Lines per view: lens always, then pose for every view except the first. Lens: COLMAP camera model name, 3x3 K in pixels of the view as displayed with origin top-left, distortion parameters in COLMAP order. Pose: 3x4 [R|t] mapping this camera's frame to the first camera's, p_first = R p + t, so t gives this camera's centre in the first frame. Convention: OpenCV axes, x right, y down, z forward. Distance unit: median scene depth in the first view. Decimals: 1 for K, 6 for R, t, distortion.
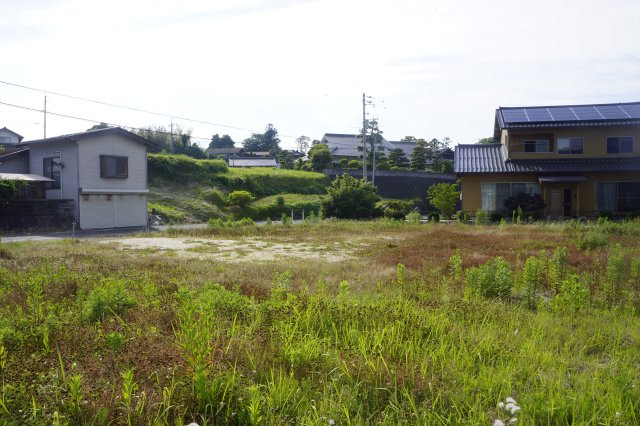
lens RADIAL K [[540.5, 0, 320.0], [0, 540.5, 213.0], [0, 0, 1]] dist [-0.128656, 0.063088]
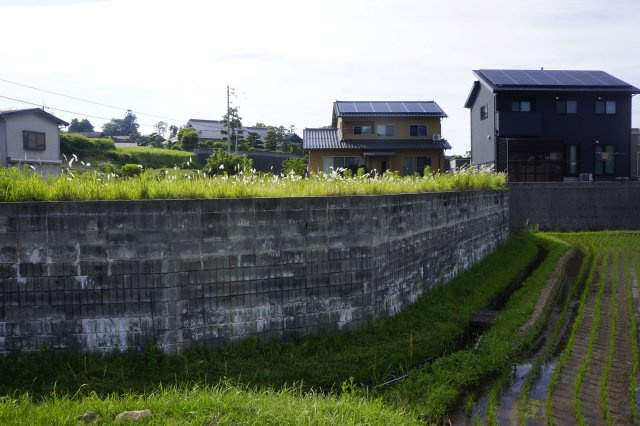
lens RADIAL K [[509.8, 0, 320.0], [0, 509.8, 213.0], [0, 0, 1]] dist [-0.167588, 0.120185]
pose [[0.957611, -0.019075, 0.287431, -0.053106], [0.009975, 0.999403, 0.033093, 0.029344], [-0.287891, -0.028823, 0.957229, -0.158733]]
